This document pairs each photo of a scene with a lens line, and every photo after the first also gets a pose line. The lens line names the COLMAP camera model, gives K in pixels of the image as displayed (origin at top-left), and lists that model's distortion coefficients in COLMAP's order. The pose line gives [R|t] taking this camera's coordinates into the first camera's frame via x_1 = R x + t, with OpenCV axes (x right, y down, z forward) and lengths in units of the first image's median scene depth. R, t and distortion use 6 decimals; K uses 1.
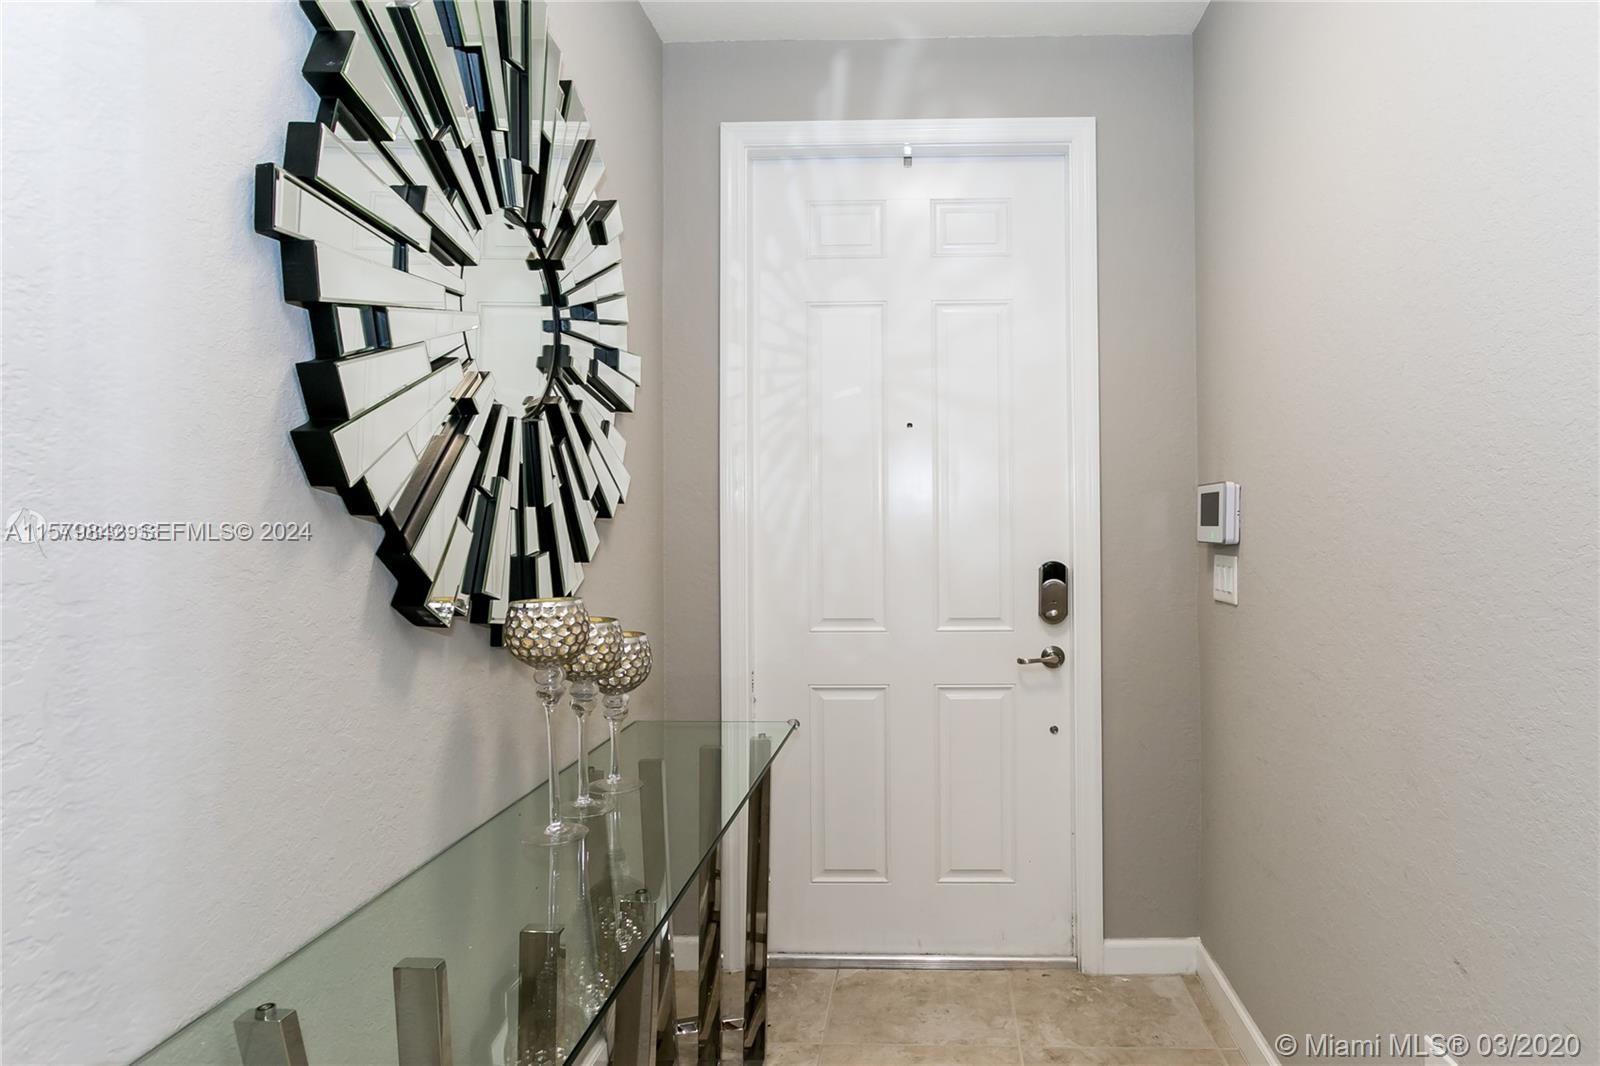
lens RADIAL K [[839.9, 0, 796.5], [0, 839.9, 534.6], [0, 0, 1]] dist [0.017923, 0.000107]
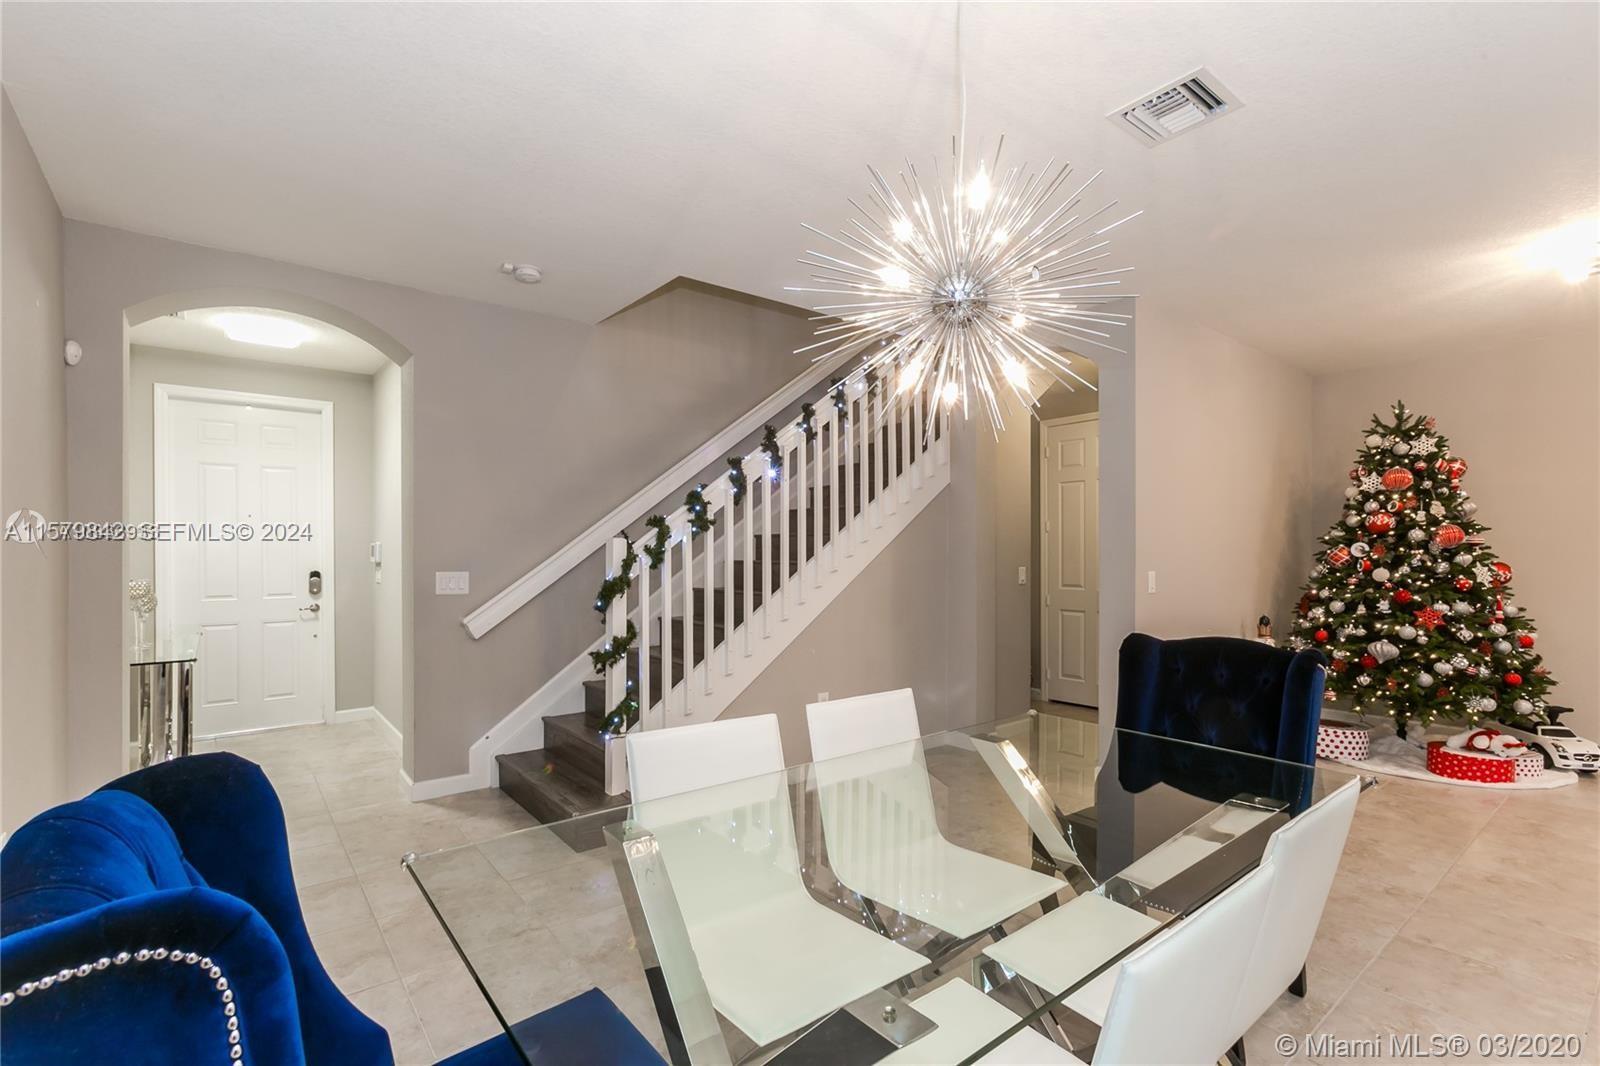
lens RADIAL K [[755.9, 0, 792.5], [0, 755.9, 544.9], [0, 0, 1]] dist [-0.001503, 0.002493]
pose [[0.631733, 0.004523, 0.775173, -0.570625], [0.000940, 0.999978, -0.006601, -0.030586], [-0.775185, 0.004899, 0.631715, -1.608502]]
